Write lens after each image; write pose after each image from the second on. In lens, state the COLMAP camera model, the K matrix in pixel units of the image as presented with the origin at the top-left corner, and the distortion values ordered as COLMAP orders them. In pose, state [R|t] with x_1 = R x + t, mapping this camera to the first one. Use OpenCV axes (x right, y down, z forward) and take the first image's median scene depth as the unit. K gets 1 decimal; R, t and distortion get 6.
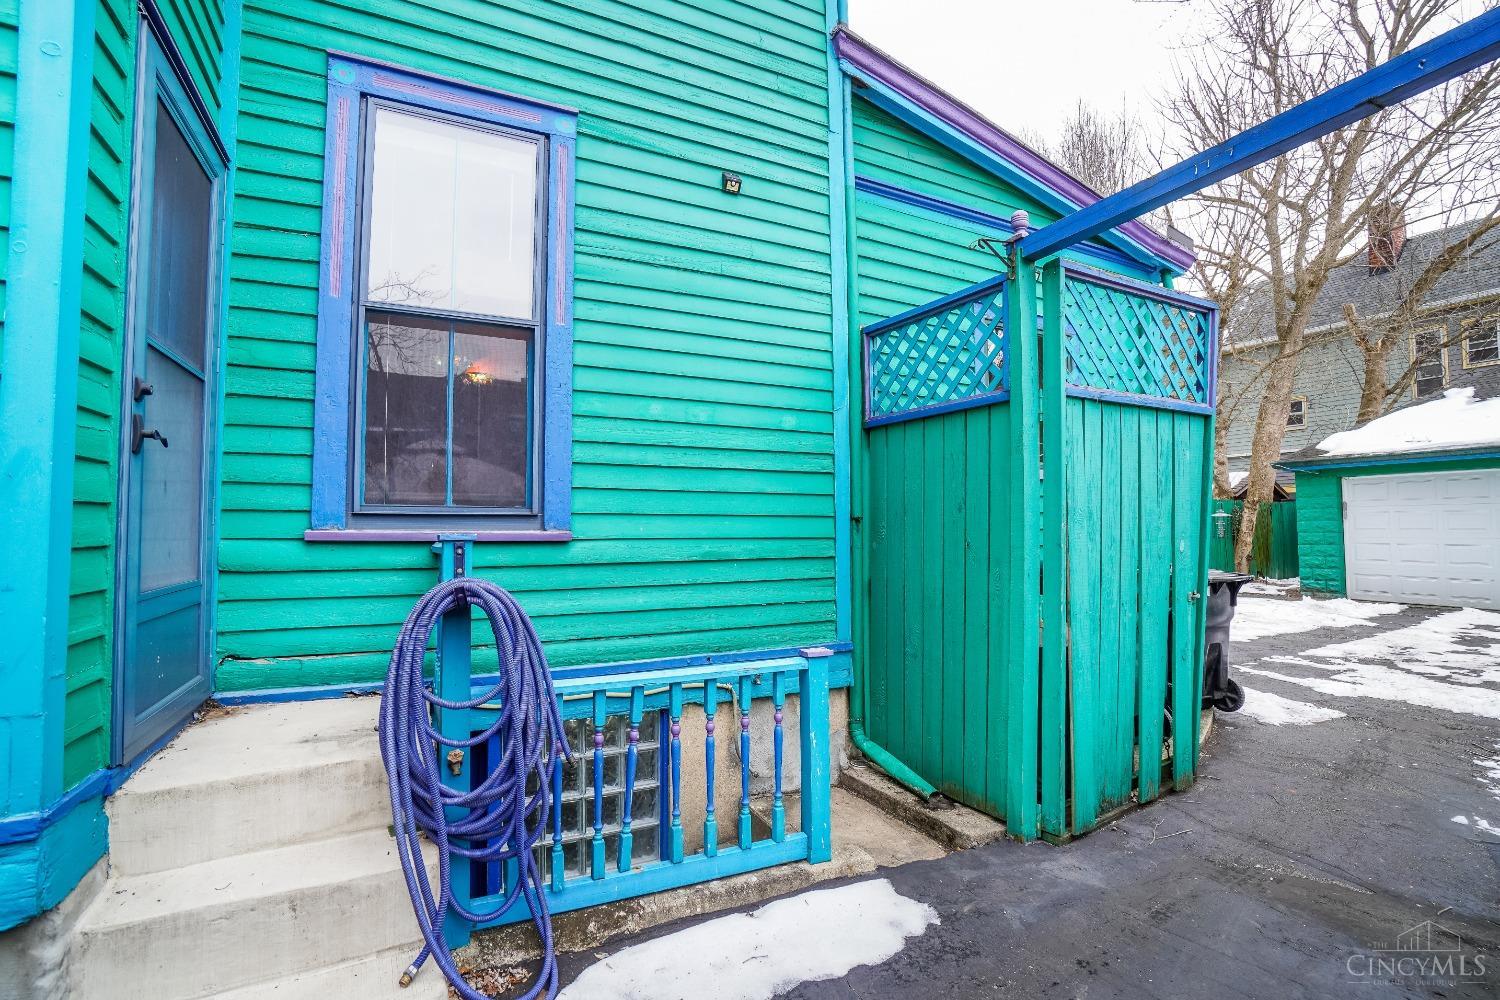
lens RADIAL K [[663.8, 0, 724.4], [0, 663.8, 499.5], [0, 0, 1]] dist [-0.064864, 0.025951]
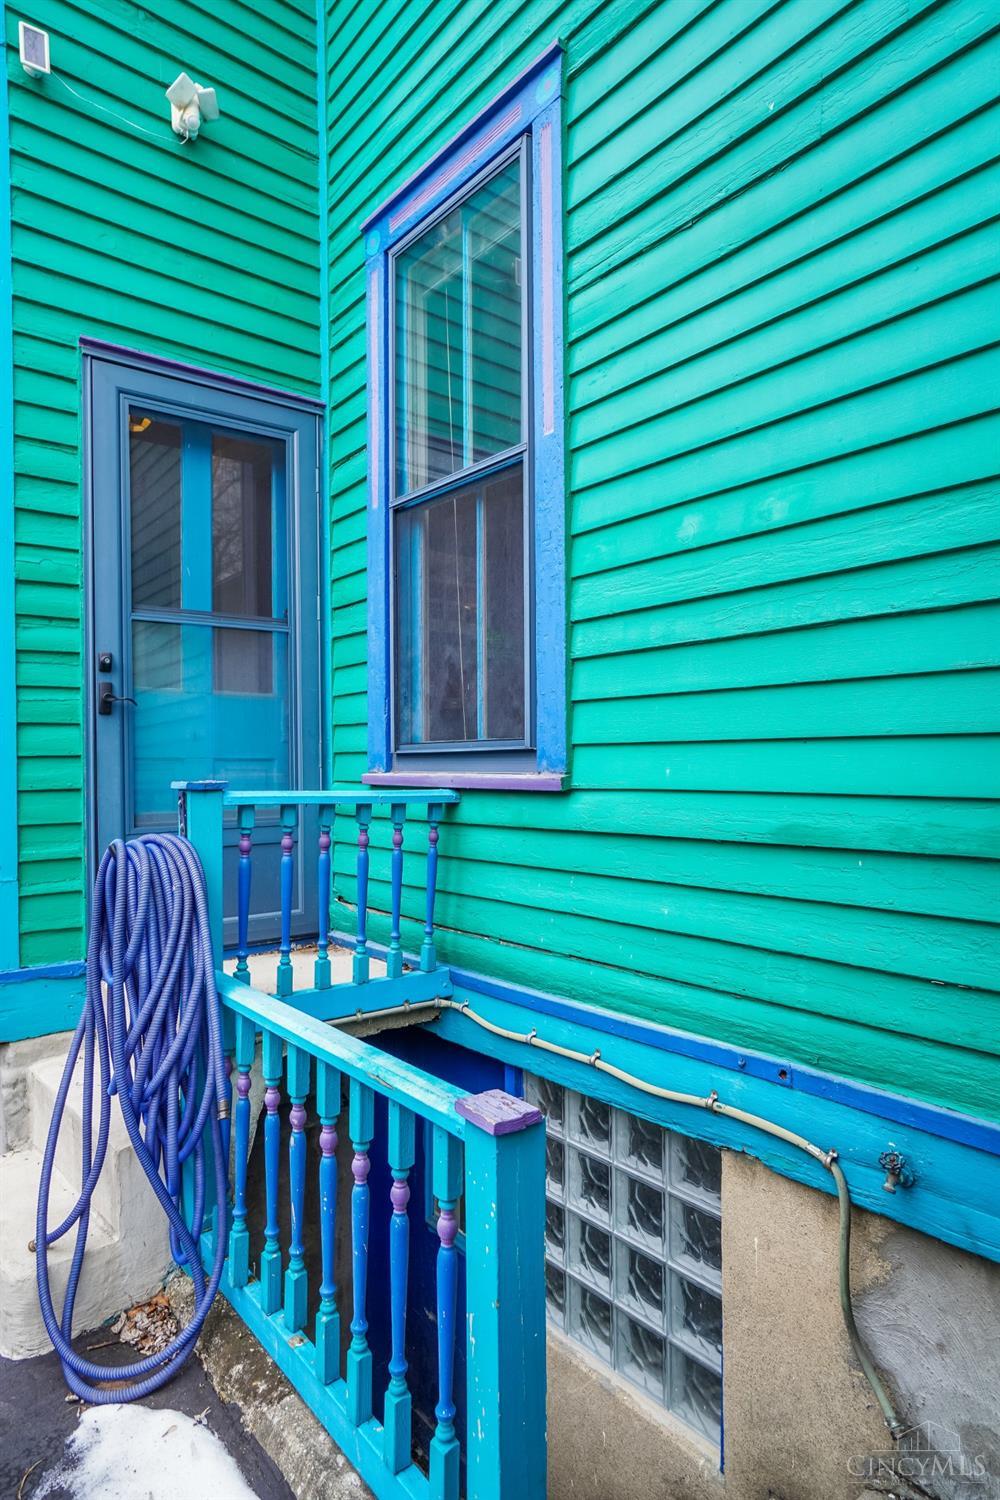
lens RADIAL K [[887.6, 0, 500.0], [0, 887.6, 750.0], [0, 0, 1]] dist [0.002584, 0.000212]
pose [[0.244103, -0.012983, -0.969662, 0.524568], [0.055687, 0.998448, 0.000650, 0.021456], [0.968149, -0.054157, 0.244447, 0.737379]]
